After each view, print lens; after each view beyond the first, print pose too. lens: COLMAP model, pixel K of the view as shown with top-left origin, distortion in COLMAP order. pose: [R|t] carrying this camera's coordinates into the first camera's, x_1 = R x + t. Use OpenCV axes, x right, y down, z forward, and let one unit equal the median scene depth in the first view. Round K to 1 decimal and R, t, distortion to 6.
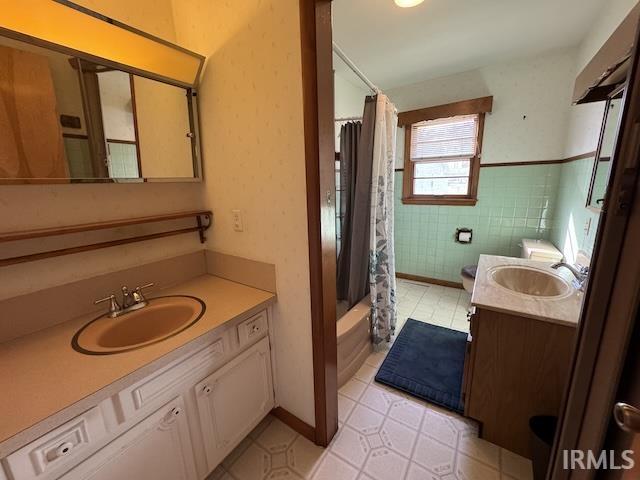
lens RADIAL K [[255.5, 0, 320.0], [0, 255.5, 240.0], [0, 0, 1]] dist [-0.001065, 0.000048]
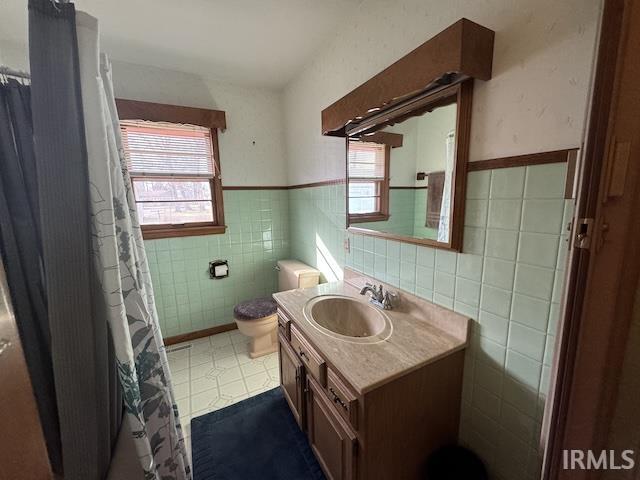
lens RADIAL K [[255.5, 0, 320.0], [0, 255.5, 240.0], [0, 0, 1]] dist [-0.001065, 0.000048]
pose [[0.479677, -0.126958, 0.868211, 0.005655], [0.198772, 0.979476, 0.033409, -0.082329], [-0.854634, 0.156550, 0.495068, 0.320425]]
